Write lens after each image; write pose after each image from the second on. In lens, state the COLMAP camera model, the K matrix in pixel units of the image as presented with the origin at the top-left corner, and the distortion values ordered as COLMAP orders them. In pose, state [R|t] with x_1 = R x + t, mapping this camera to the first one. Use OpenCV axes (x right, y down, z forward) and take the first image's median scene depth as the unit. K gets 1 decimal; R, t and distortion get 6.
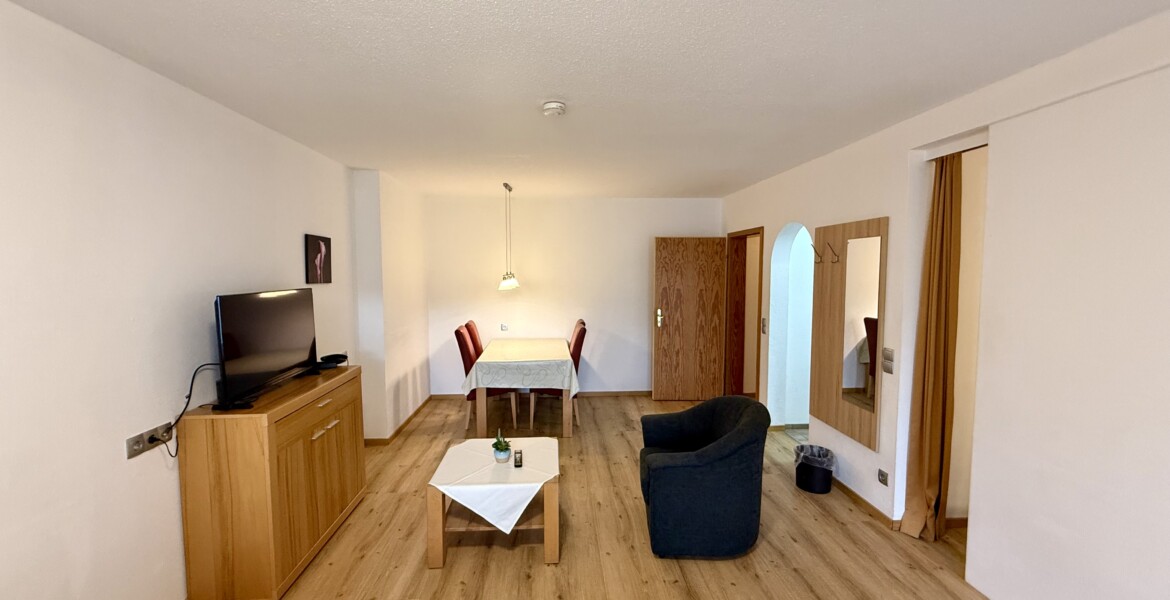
lens RADIAL K [[459.4, 0, 580.6], [0, 459.4, 296.3], [0, 0, 1]] dist [0.001138, 0.000201]
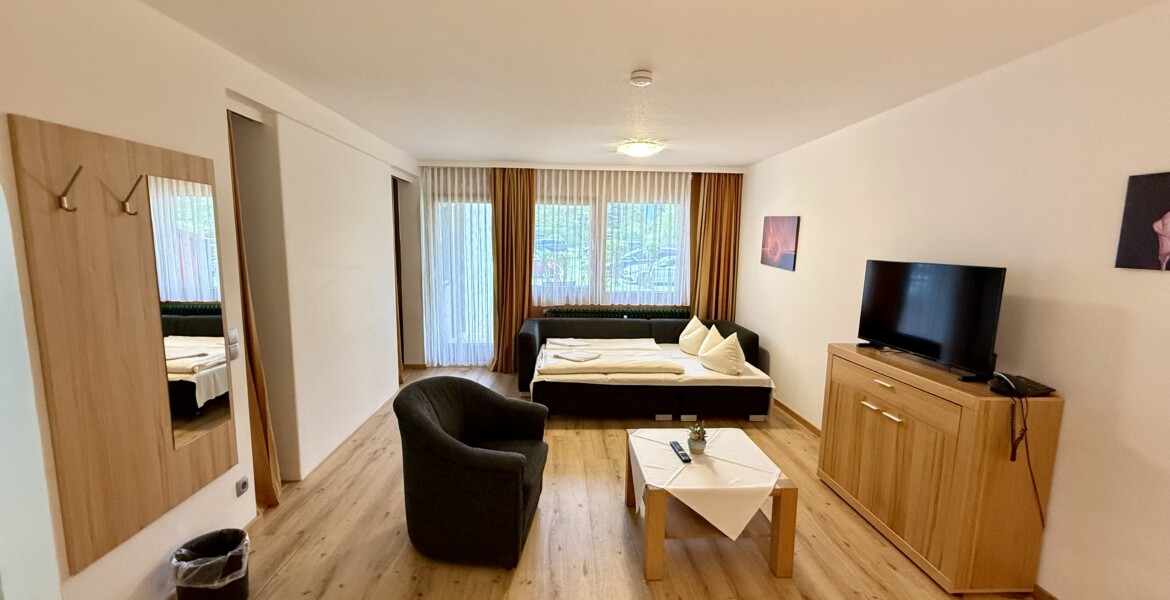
lens RADIAL K [[459.4, 0, 580.6], [0, 459.4, 296.3], [0, 0, 1]] dist [0.001138, 0.000201]
pose [[-0.999579, -0.018523, 0.022316, 0.041642], [-0.013907, 0.981361, 0.191668, -0.103553], [-0.025451, 0.191277, -0.981206, 1.730142]]
